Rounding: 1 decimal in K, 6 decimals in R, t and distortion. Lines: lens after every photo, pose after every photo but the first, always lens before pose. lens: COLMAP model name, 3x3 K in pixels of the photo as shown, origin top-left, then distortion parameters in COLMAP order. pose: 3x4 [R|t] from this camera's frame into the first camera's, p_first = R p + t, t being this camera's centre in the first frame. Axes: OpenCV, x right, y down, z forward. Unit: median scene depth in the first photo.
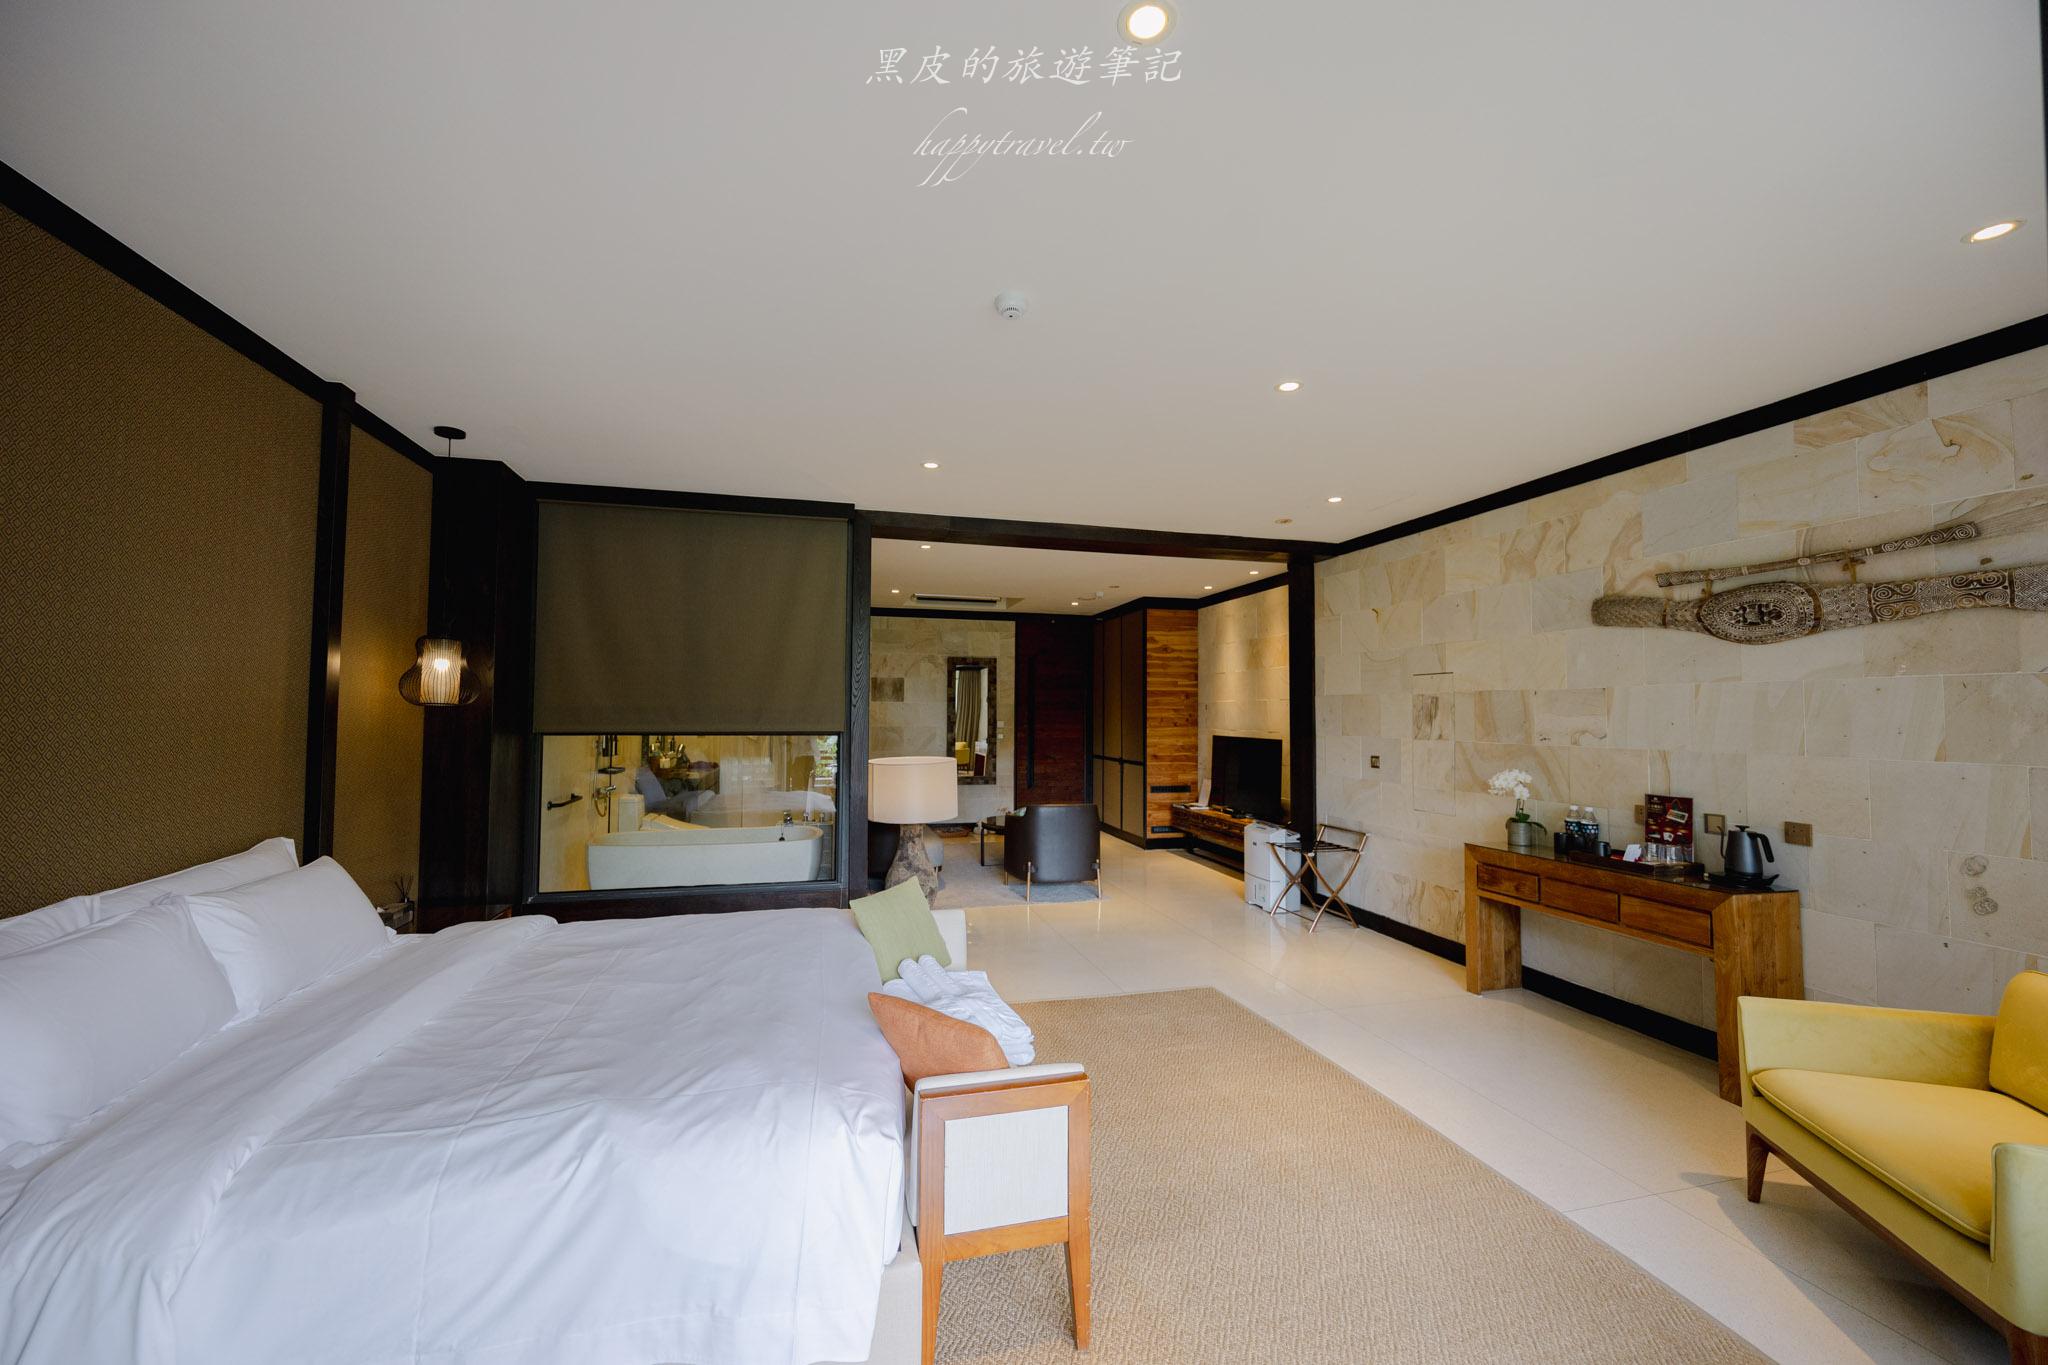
lens RADIAL K [[811.5, 0, 1024.0], [0, 811.5, 682.5], [0, 0, 1]] dist [-0.000326, 0.000026]
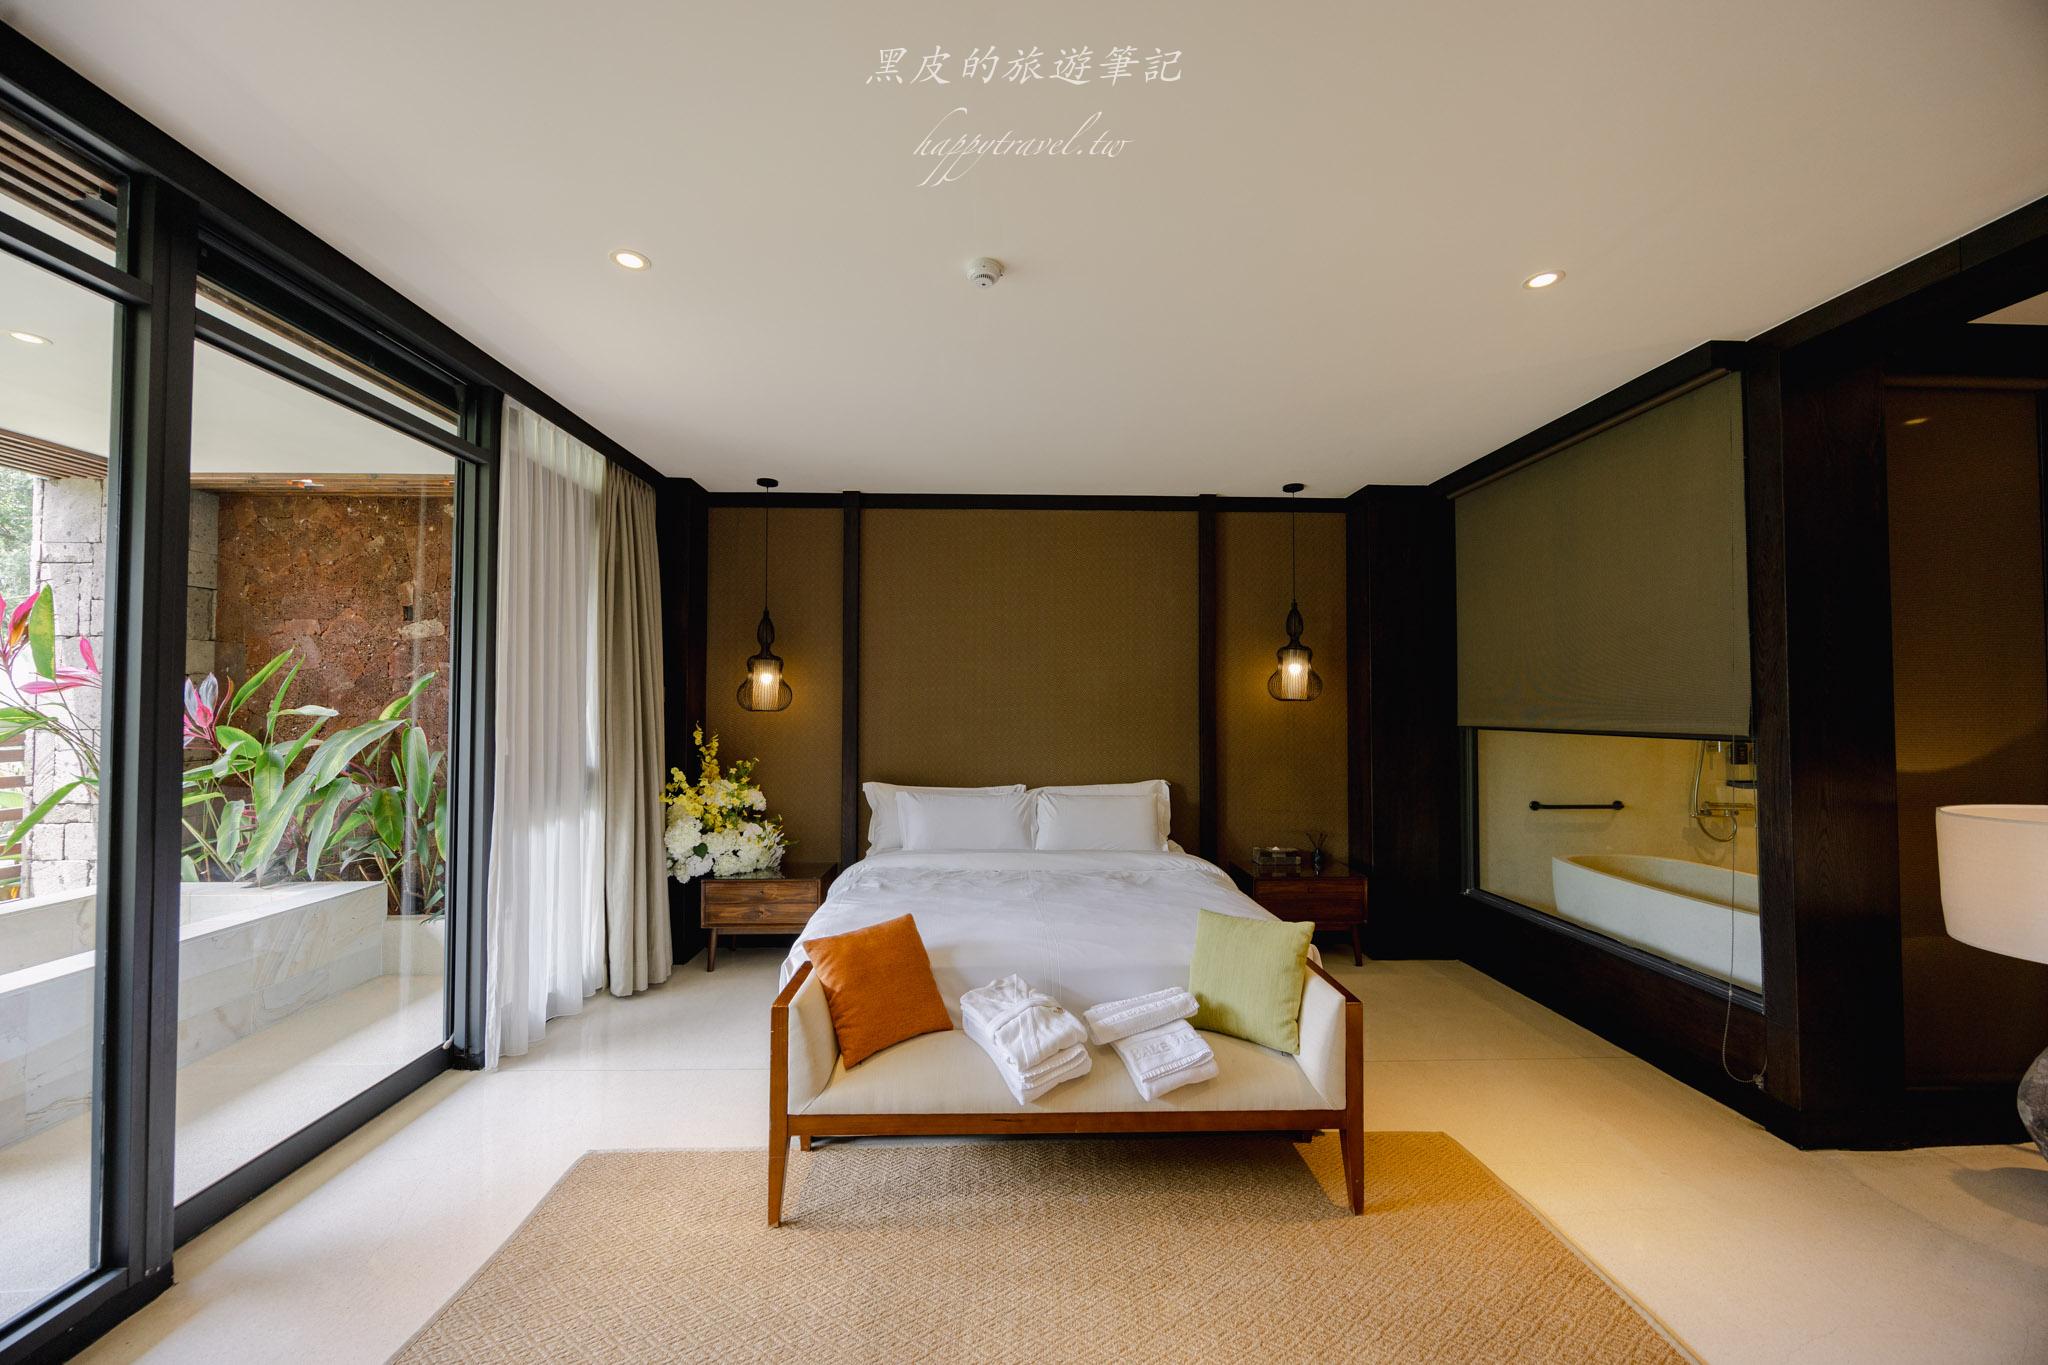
lens RADIAL K [[781.9, 0, 1020.3], [0, 781.9, 683.9], [0, 0, 1]] dist [-0.001713, 0.000032]
pose [[-0.216996, -0.030742, -0.975688, 0.570198], [0.036252, 0.998561, -0.039525, 0.034022], [0.975499, -0.043948, -0.215569, 0.827670]]
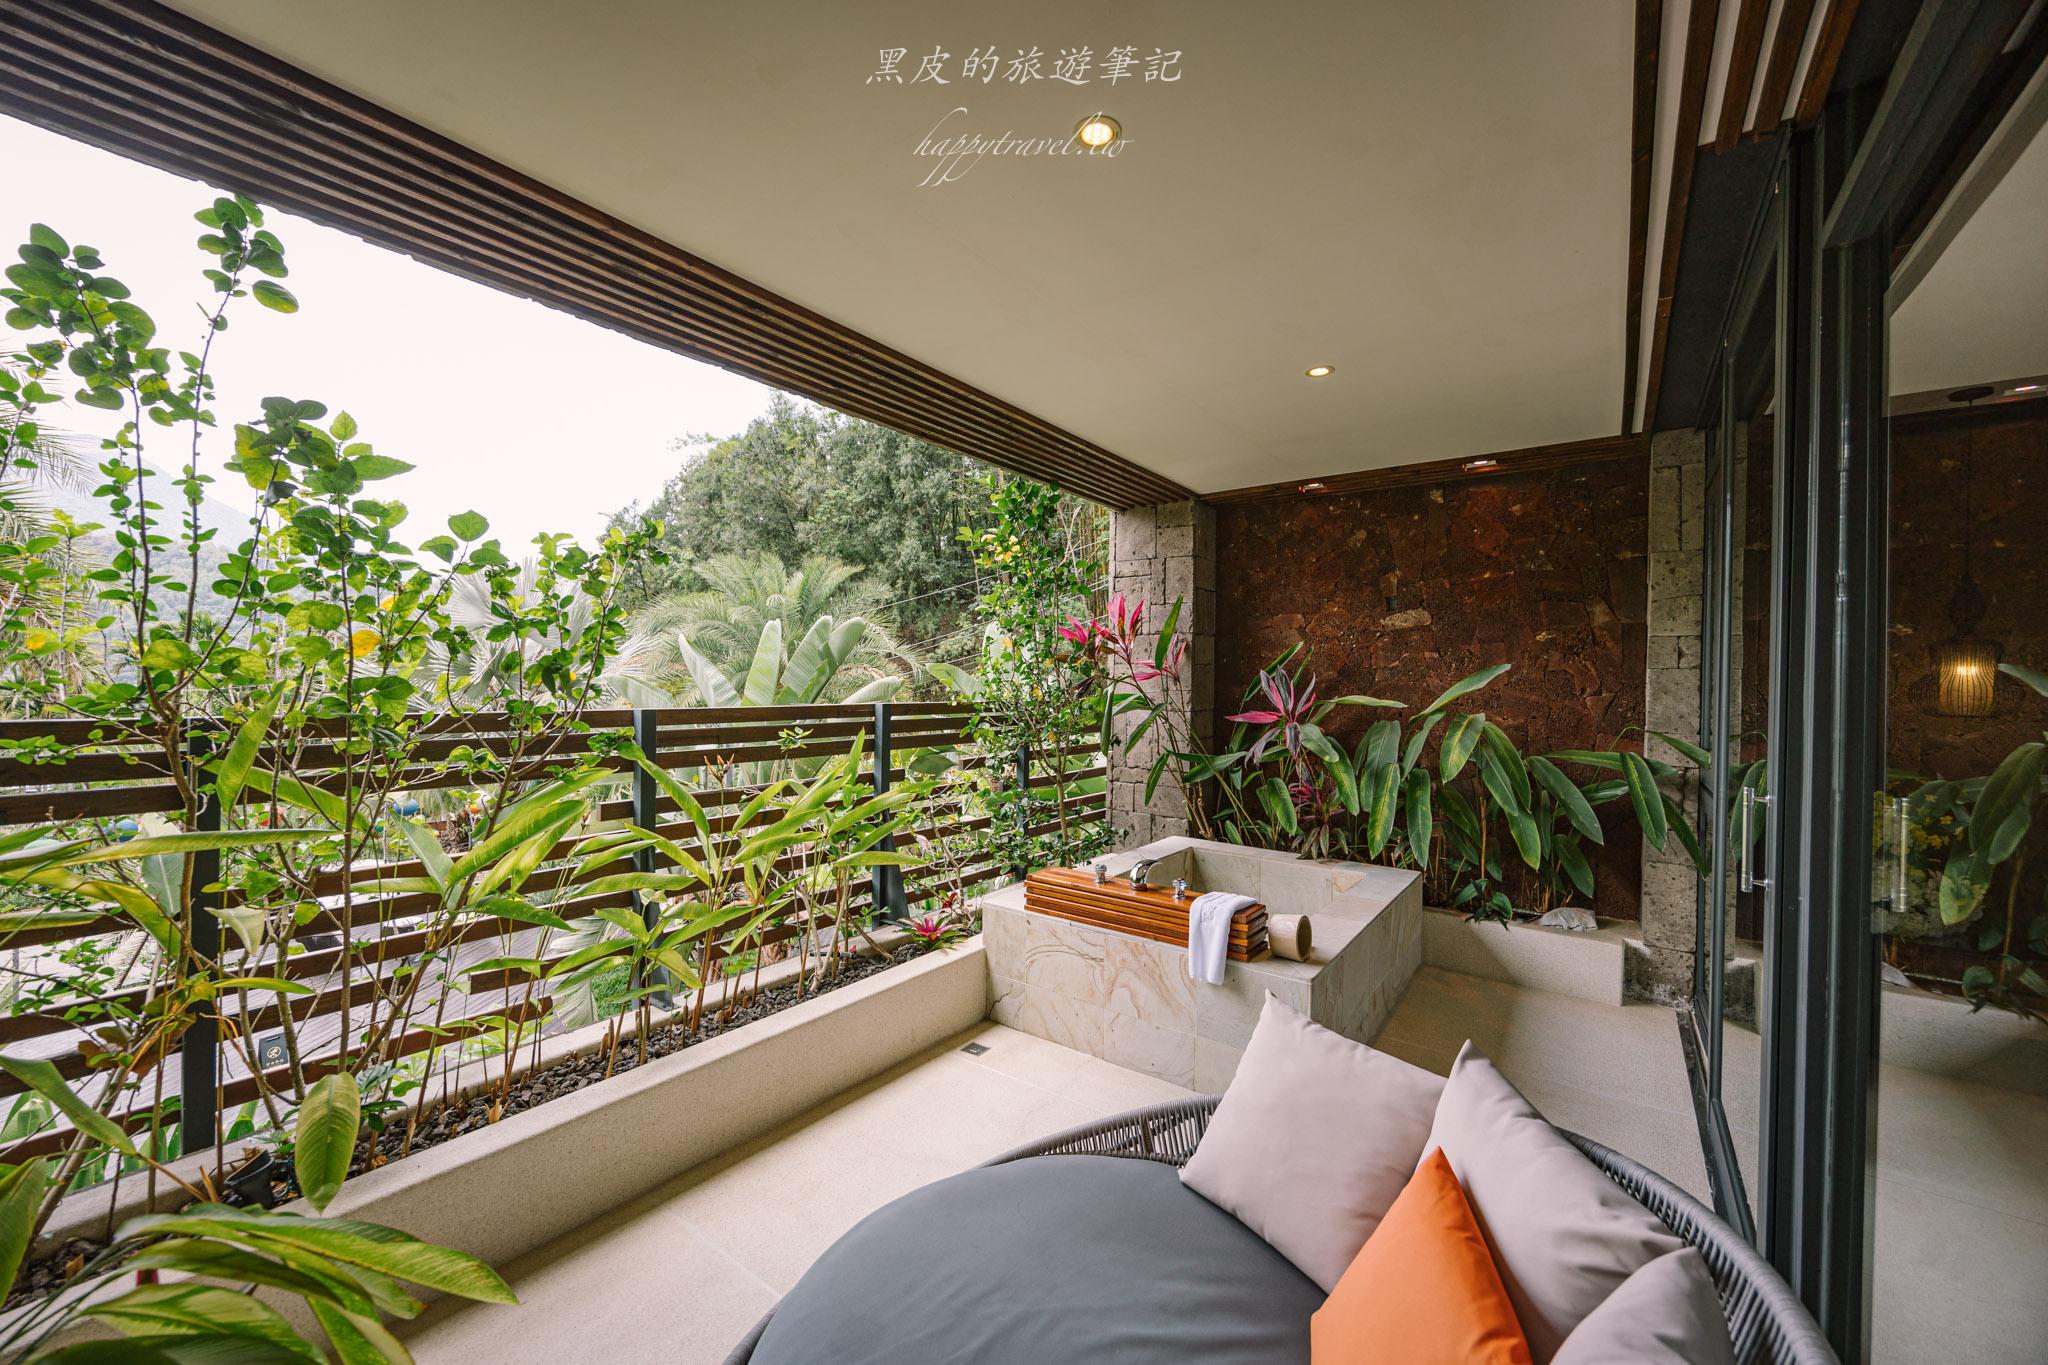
lens RADIAL K [[781.9, 0, 1020.3], [0, 781.9, 683.9], [0, 0, 1]] dist [-0.001713, 0.000032]
pose [[-0.778477, -0.007767, -0.627625, 0.829493], [0.008235, 0.999711, -0.022586, -0.011071], [0.627619, -0.022752, -0.778188, 0.208274]]
